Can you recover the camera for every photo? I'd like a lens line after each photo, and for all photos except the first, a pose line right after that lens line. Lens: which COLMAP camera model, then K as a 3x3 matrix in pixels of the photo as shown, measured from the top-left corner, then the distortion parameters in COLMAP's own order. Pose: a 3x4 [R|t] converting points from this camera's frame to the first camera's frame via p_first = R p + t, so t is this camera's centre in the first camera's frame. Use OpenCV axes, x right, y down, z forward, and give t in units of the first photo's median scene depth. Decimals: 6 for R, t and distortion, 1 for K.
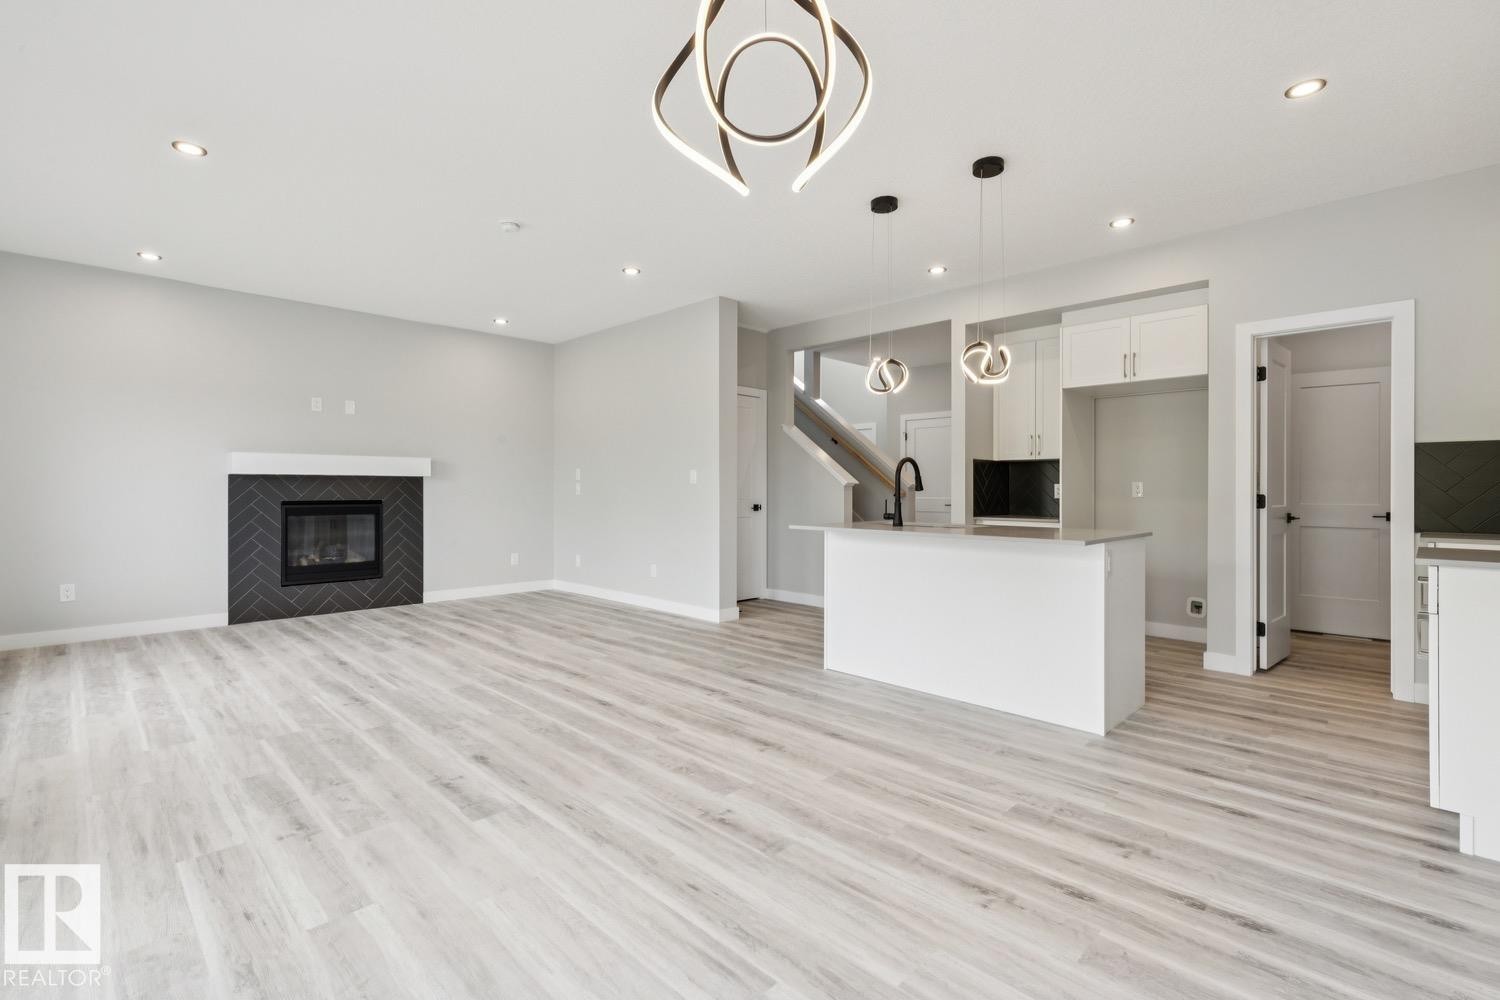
lens RADIAL K [[678.6, 0, 752.1], [0, 678.6, 487.7], [0, 0, 1]] dist [0.004822, -0.001705]
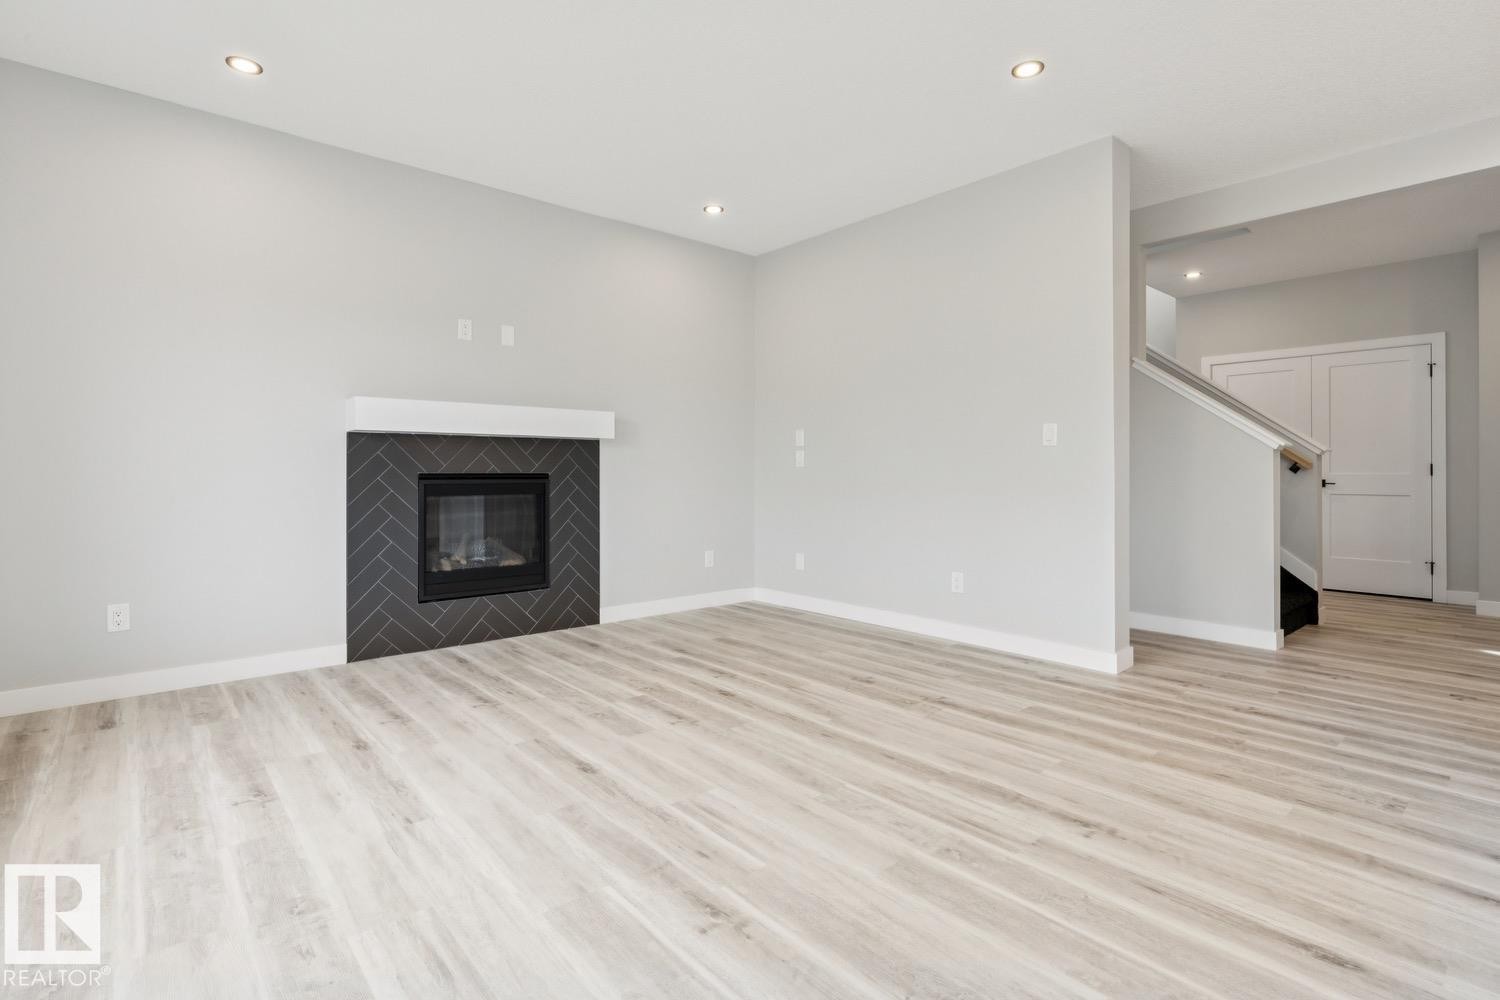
lens RADIAL K [[713.2, 0, 744.6], [0, 713.2, 495.2], [0, 0, 1]] dist [-0.000989, -0.000592]
pose [[0.997132, 0.001916, -0.075662, -0.371996], [0.000862, 0.999327, 0.036664, 0.017353], [0.075681, -0.036624, 0.996459, 0.387391]]
